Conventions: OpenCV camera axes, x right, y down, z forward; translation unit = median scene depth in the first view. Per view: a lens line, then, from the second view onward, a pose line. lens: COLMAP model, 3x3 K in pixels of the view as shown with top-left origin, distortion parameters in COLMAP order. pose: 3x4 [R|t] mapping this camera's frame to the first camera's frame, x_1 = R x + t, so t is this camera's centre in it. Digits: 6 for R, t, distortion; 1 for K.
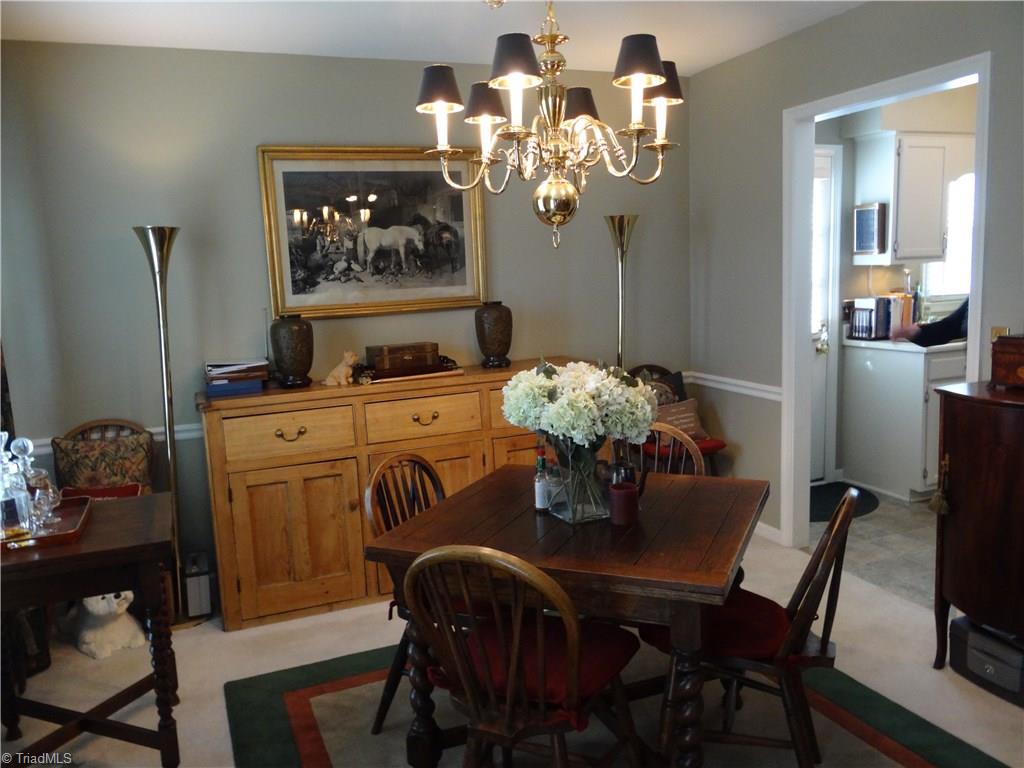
lens RADIAL K [[803.5, 0, 507.1], [0, 803.5, 383.6], [0, 0, 1]] dist [0.000150, 0.000345]
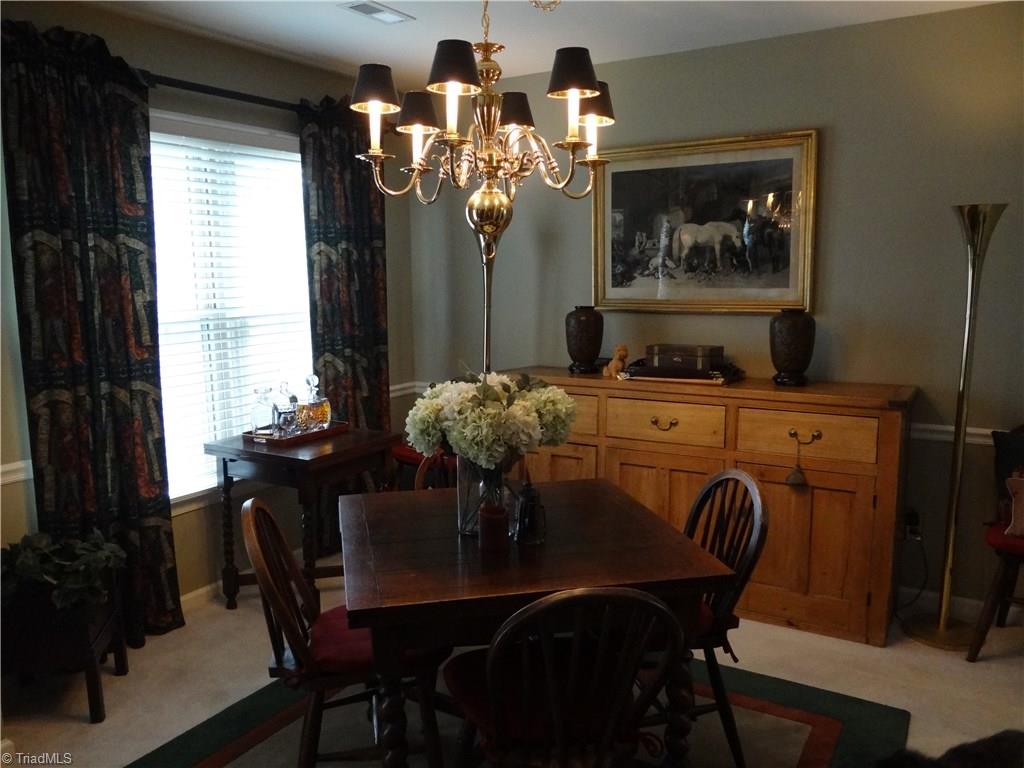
lens RADIAL K [[803.5, 0, 488.1], [0, 803.5, 381.2], [0, 0, 1]] dist [0.000150, 0.000345]
pose [[0.586559, 0.151619, -0.795588, 0.501551], [-0.134143, 0.986940, 0.089187, -0.060474], [0.798721, 0.054409, 0.599237, 0.232829]]
